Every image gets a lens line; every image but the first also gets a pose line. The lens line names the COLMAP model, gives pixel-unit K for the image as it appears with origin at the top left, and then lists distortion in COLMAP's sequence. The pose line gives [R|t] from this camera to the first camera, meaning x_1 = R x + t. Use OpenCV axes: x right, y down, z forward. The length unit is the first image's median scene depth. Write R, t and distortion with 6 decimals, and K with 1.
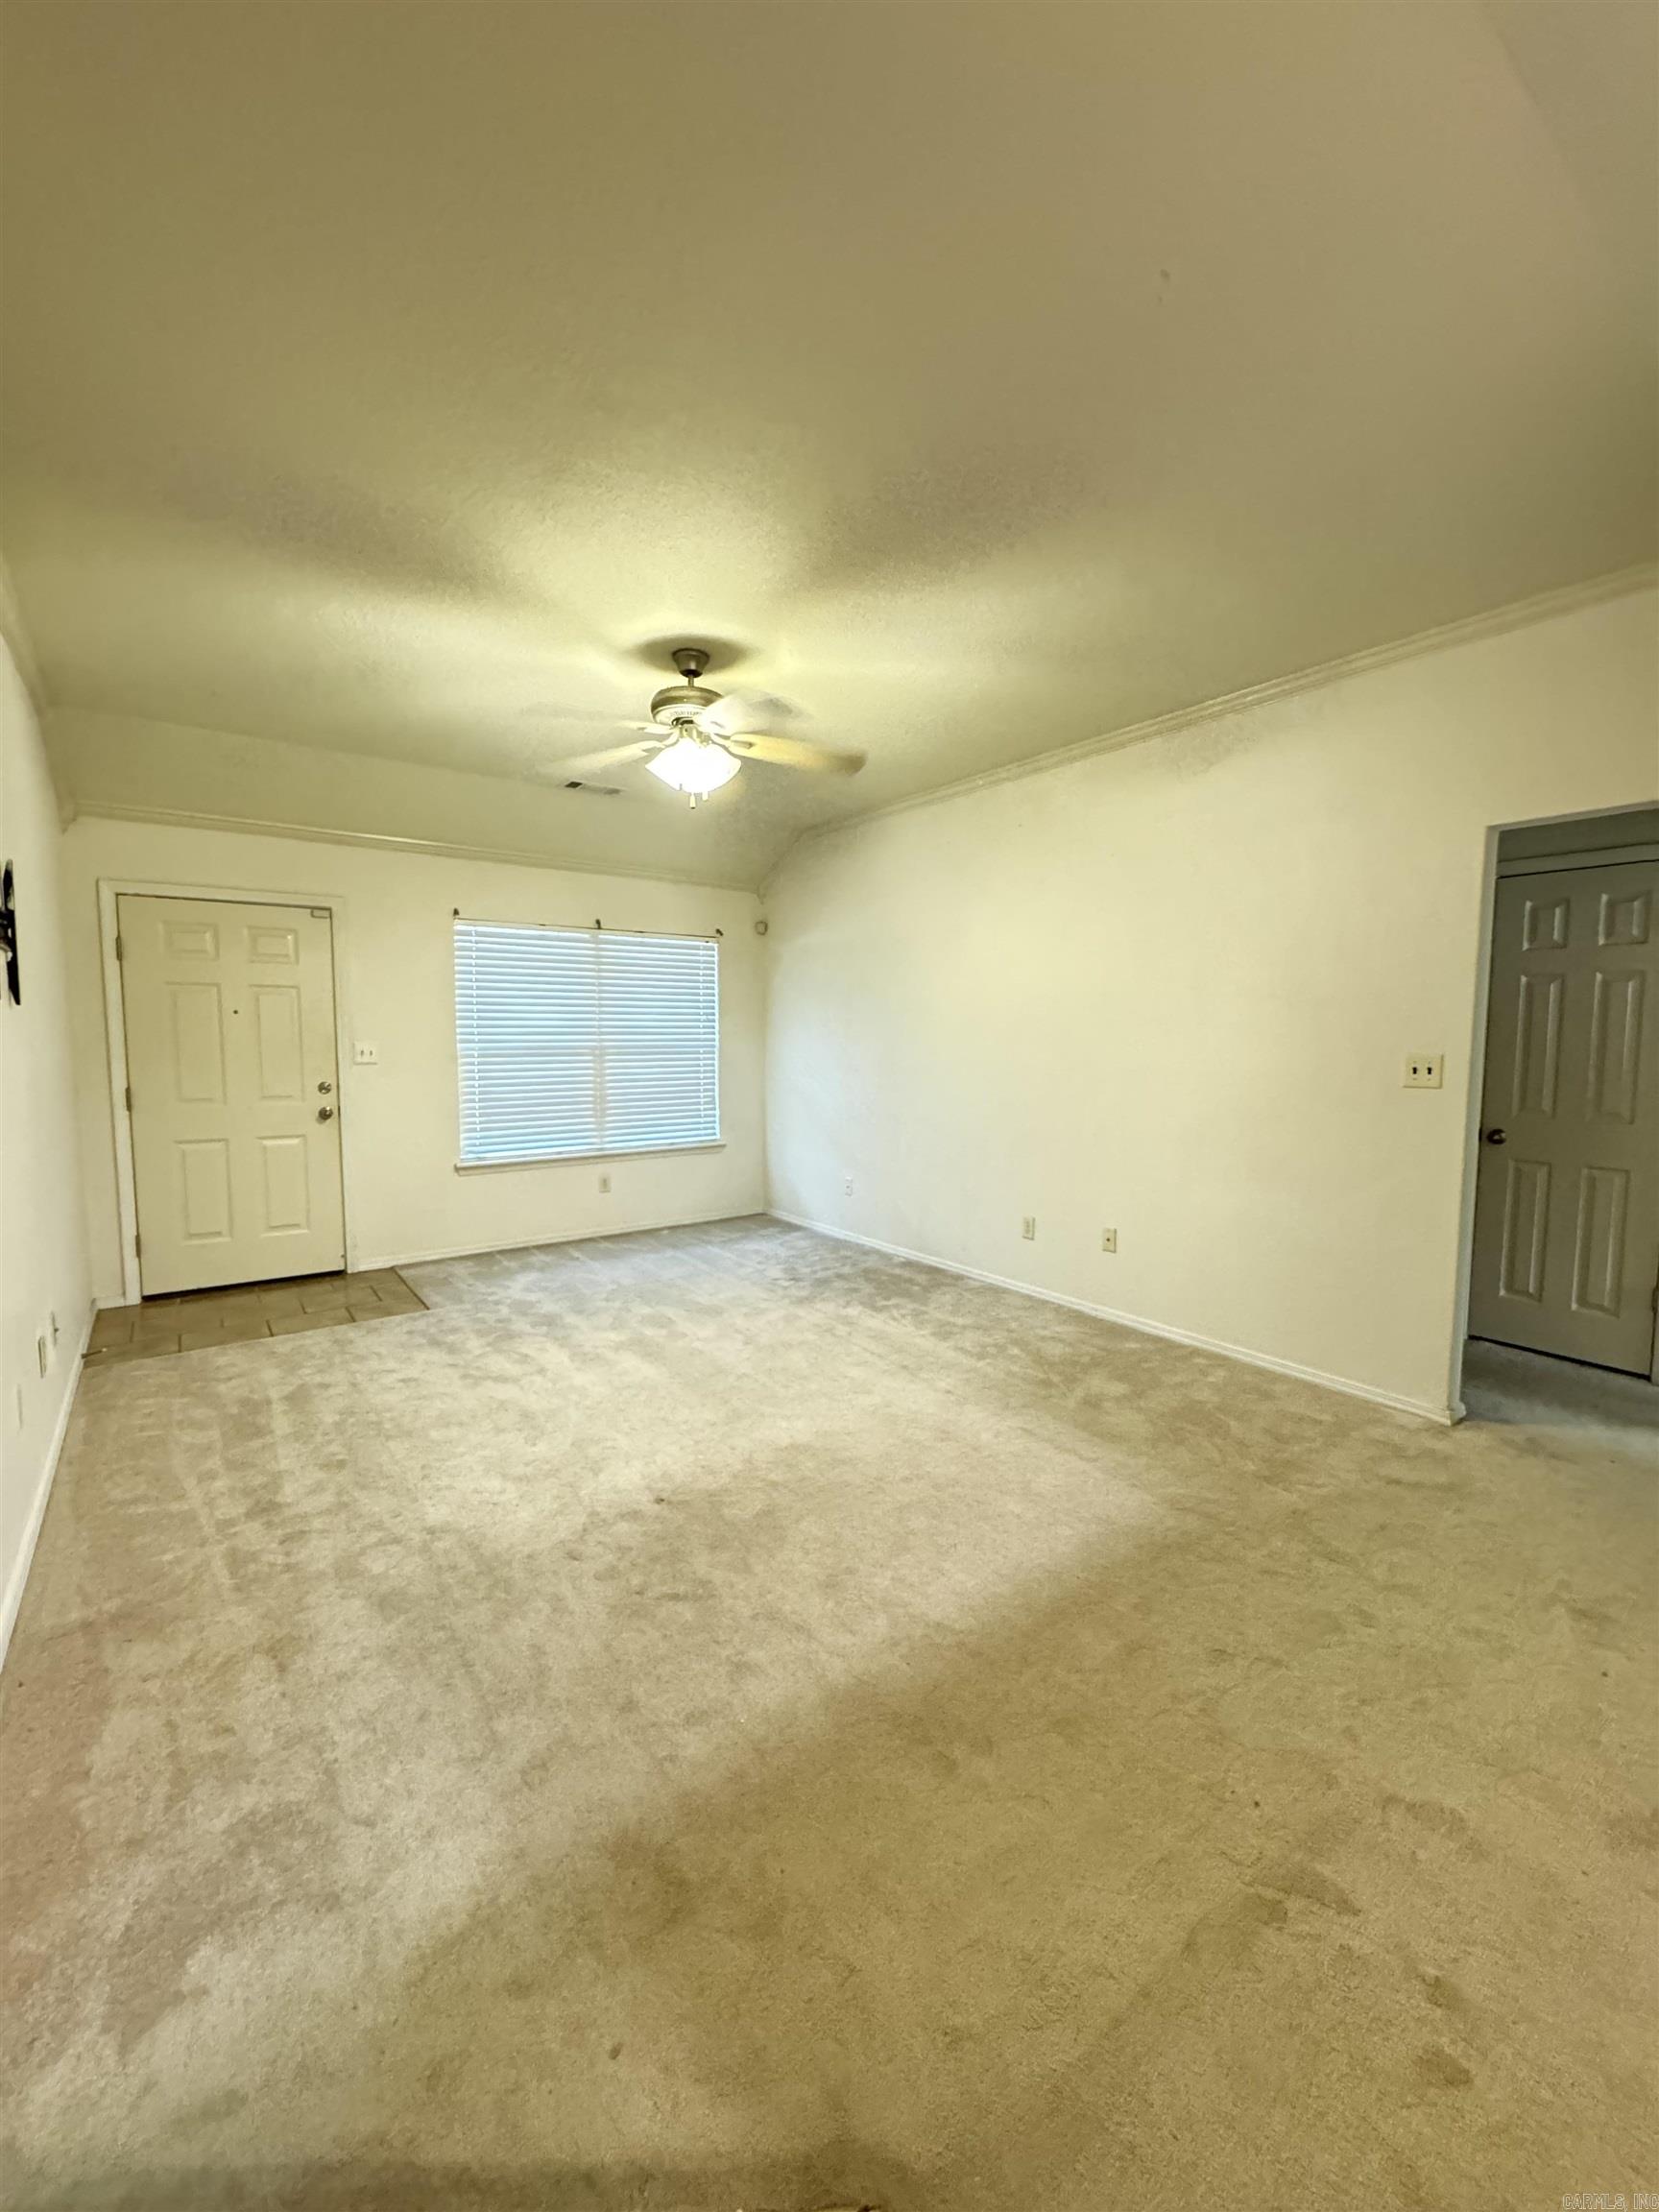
lens RADIAL K [[876.1, 0, 829.5], [0, 876.1, 1106.0], [0, 0, 1]] dist [-0.000414, -0.000080]
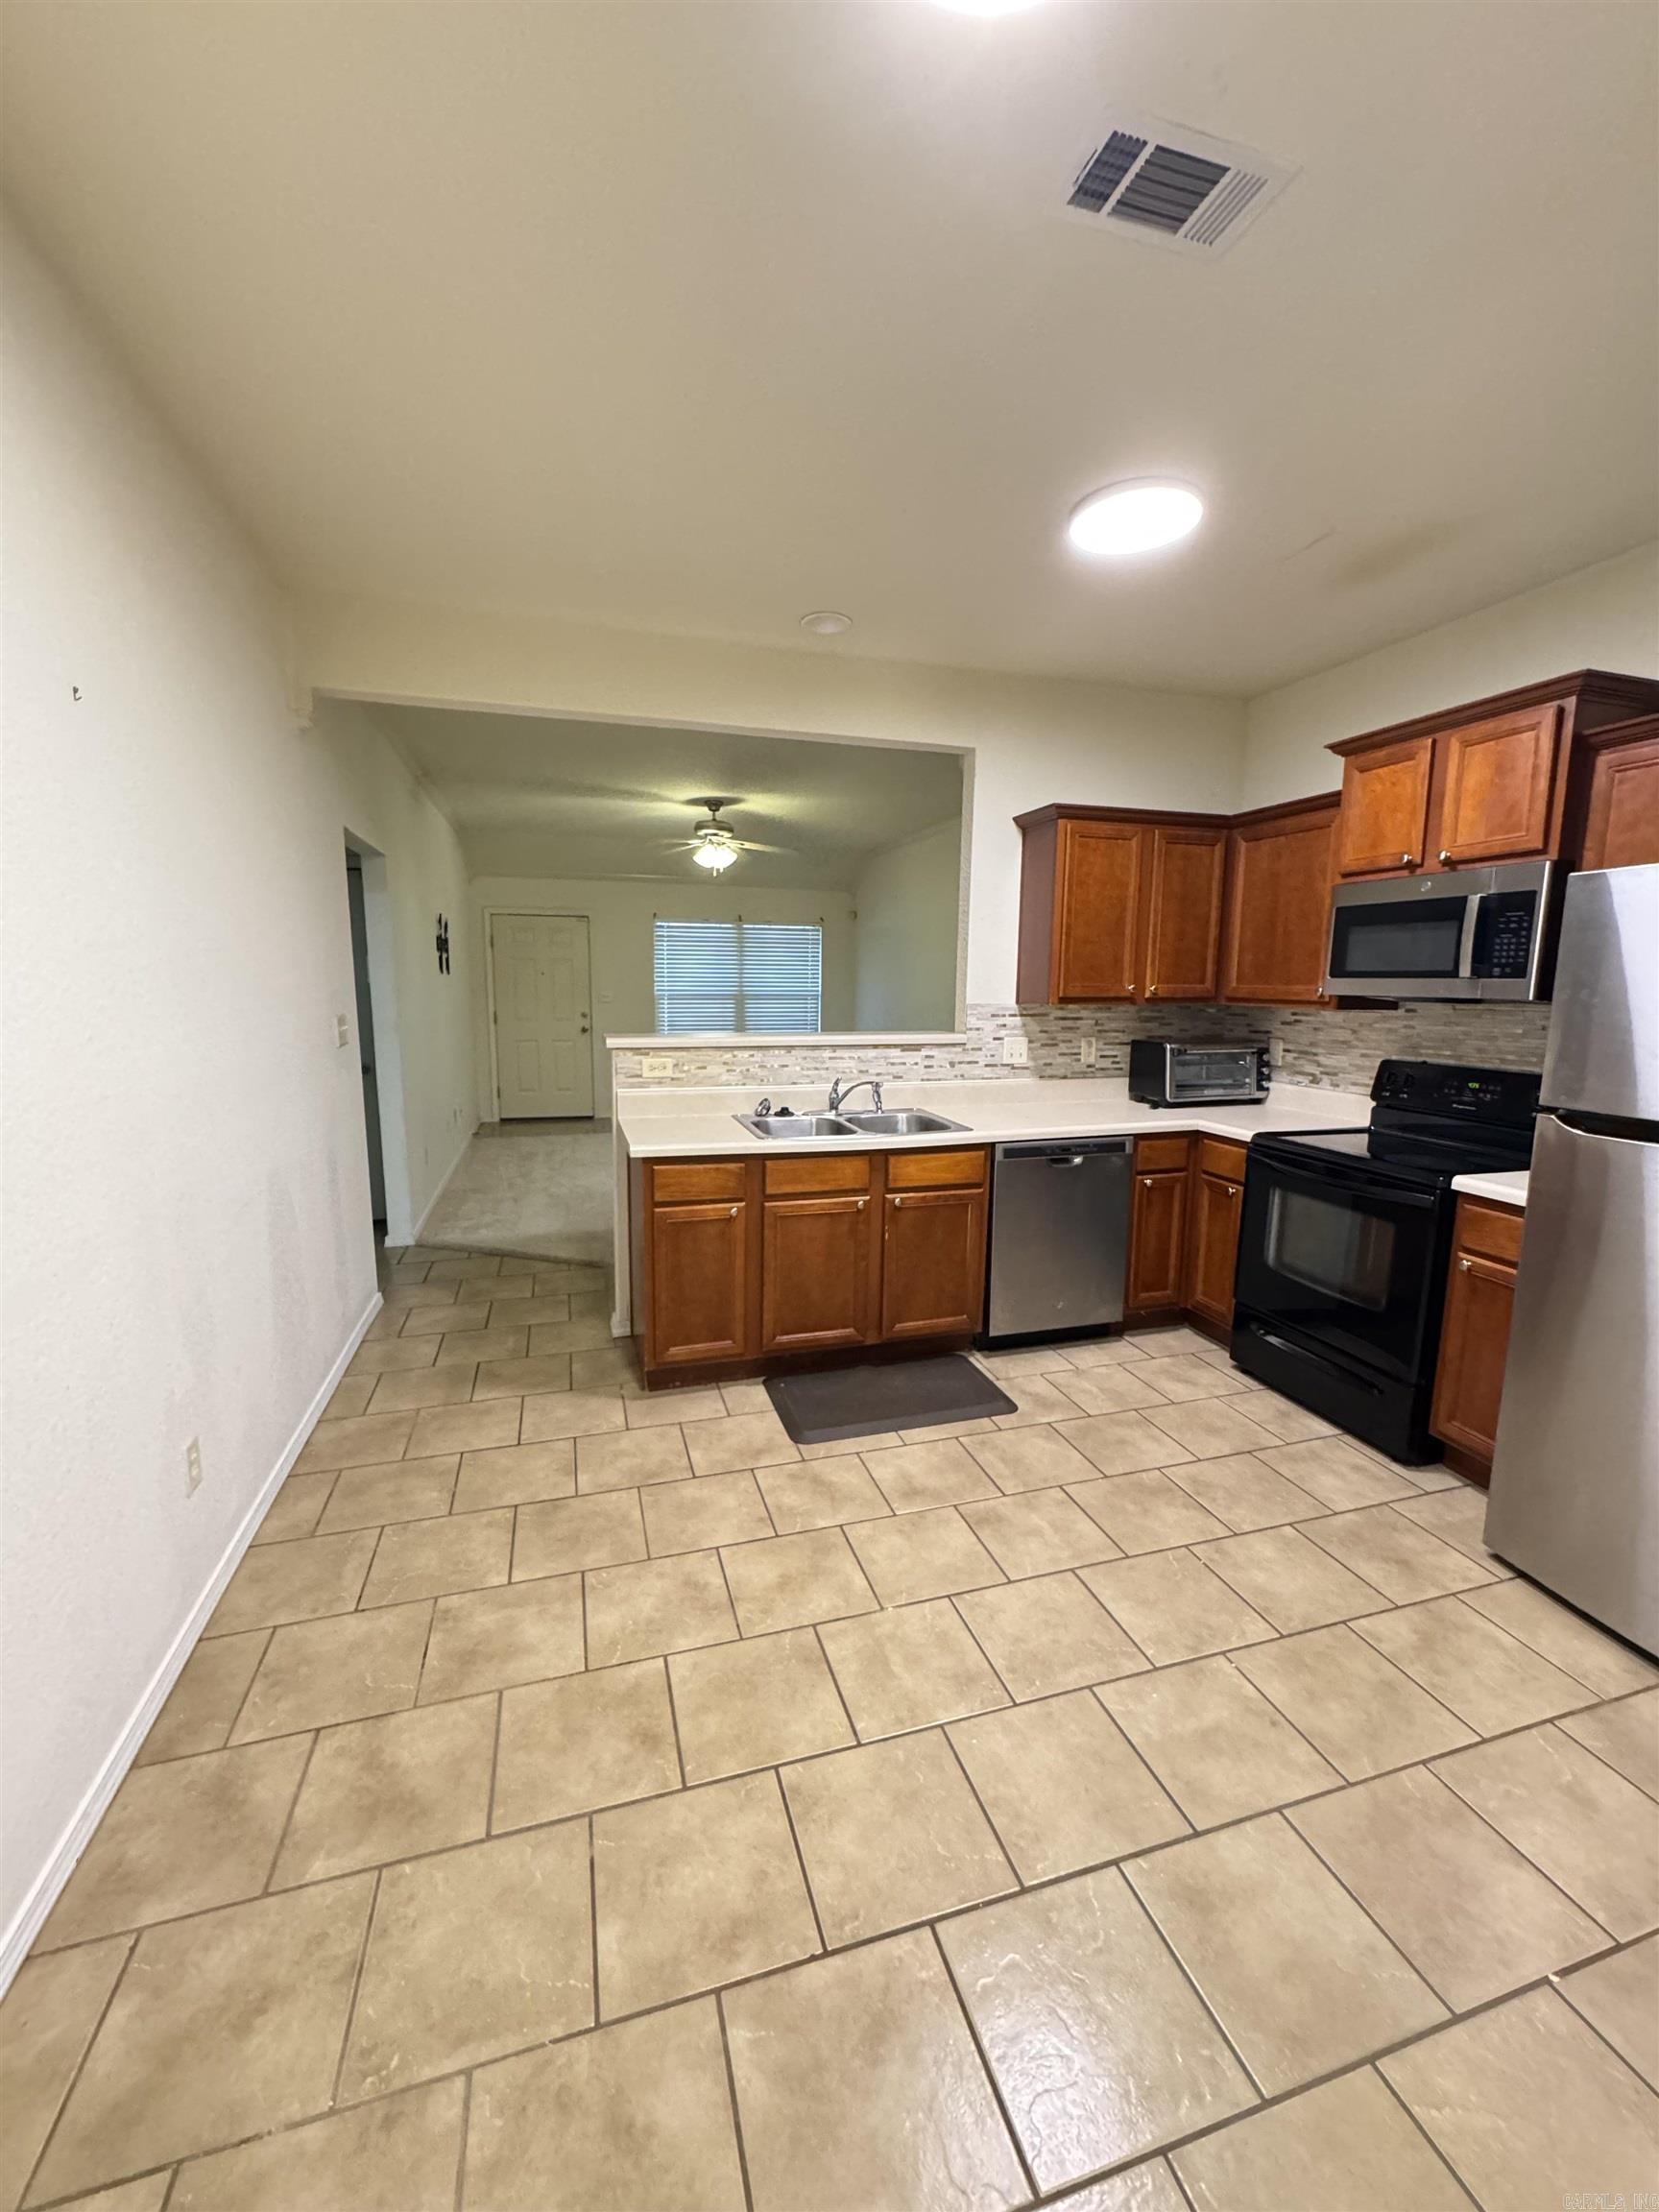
lens RADIAL K [[876.1, 0, 829.5], [0, 876.1, 1106.0], [0, 0, 1]] dist [-0.000414, -0.000080]
pose [[0.940375, 0.056083, -0.335485, 0.534009], [-0.037098, 0.997340, 0.062740, 0.035364], [0.338111, -0.046553, 0.939954, -0.559844]]
